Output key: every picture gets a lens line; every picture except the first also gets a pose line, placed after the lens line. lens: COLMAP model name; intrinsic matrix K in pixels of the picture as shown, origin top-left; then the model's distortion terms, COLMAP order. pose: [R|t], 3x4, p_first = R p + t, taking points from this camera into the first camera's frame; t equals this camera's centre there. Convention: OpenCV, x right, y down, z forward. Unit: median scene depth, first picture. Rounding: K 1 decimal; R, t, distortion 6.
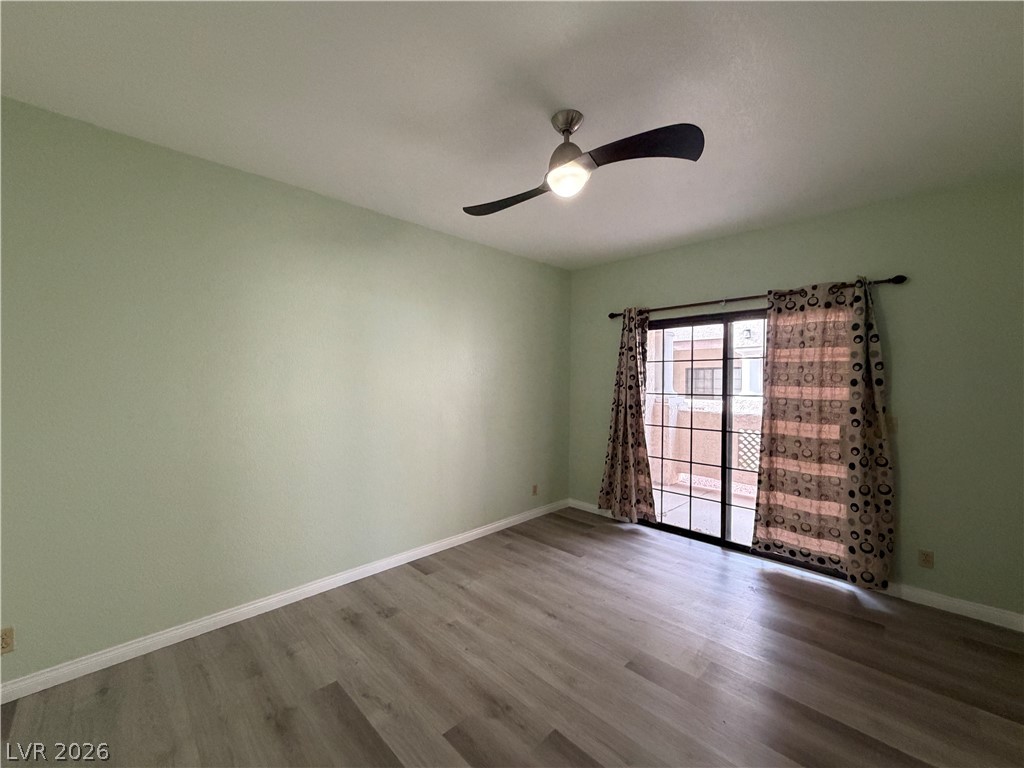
lens RADIAL K [[408.0, 0, 508.3], [0, 408.0, 386.2], [0, 0, 1]] dist [-0.001496, -0.000028]
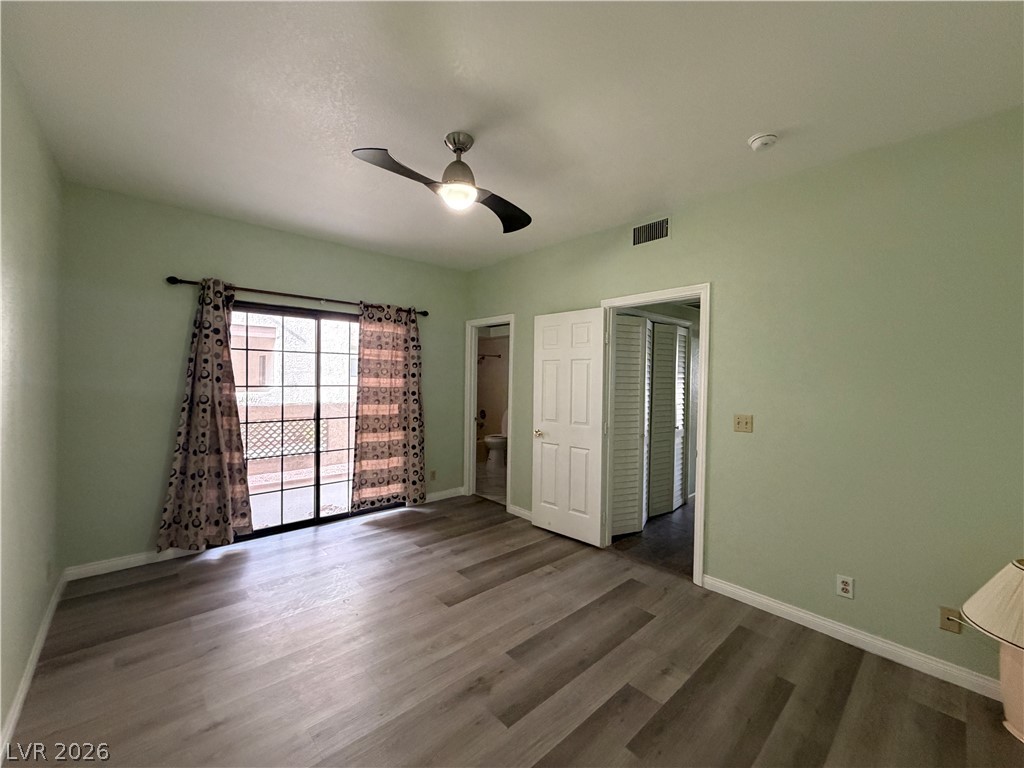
lens RADIAL K [[408.0, 0, 508.3], [0, 408.0, 386.2], [0, 0, 1]] dist [-0.001496, -0.000028]
pose [[0.042771, -0.026533, 0.998732, -0.602189], [-0.004145, 0.999634, 0.026735, -0.009285], [-0.999076, -0.005283, 0.042646, 0.504613]]
